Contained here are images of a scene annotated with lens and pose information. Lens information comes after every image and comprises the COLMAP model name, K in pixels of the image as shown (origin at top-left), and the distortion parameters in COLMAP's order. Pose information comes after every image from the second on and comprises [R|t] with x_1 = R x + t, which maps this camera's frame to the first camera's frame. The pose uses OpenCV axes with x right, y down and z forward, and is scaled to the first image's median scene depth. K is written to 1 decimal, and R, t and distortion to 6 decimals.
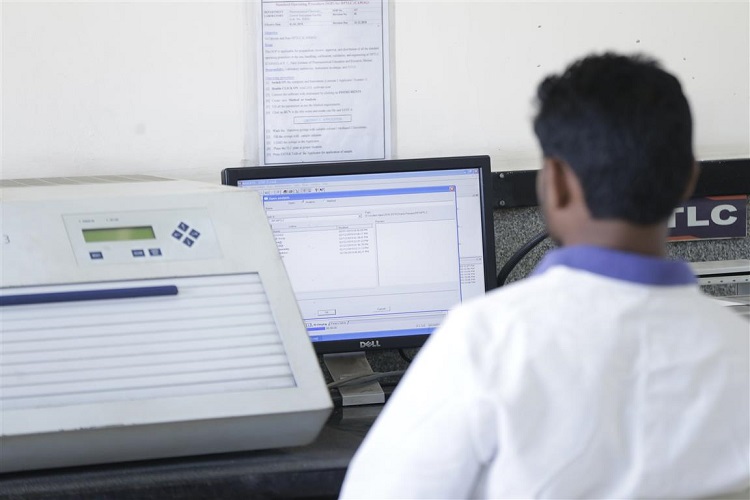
lens RADIAL K [[4285.3, 0, 375.5], [0, 4285.3, 250.5], [0, 0, 1]] dist [2.596077, 0.000000]
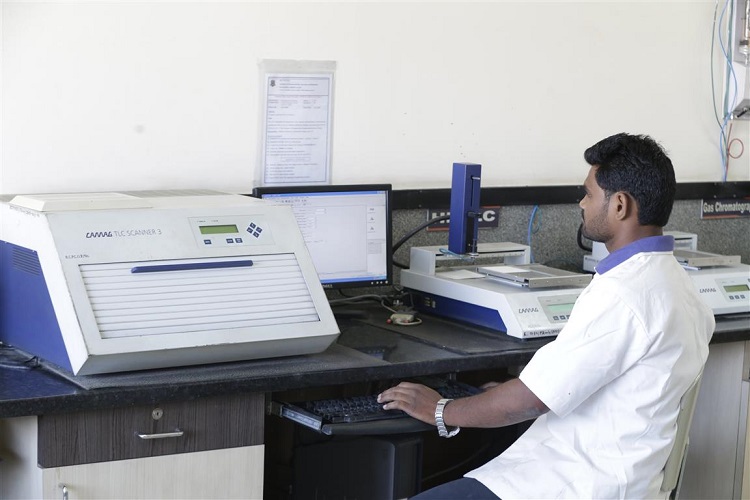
lens RADIAL K [[1669.6, 0, 374.6], [0, 1669.6, 250.0], [0, 0, 1]] dist [-0.035478, 0.000000]
pose [[0.983635, 0.030255, 0.177613, -0.115963], [-0.038656, 0.998282, 0.044032, -0.027323], [-0.175976, -0.050178, 0.983115, 0.327126]]
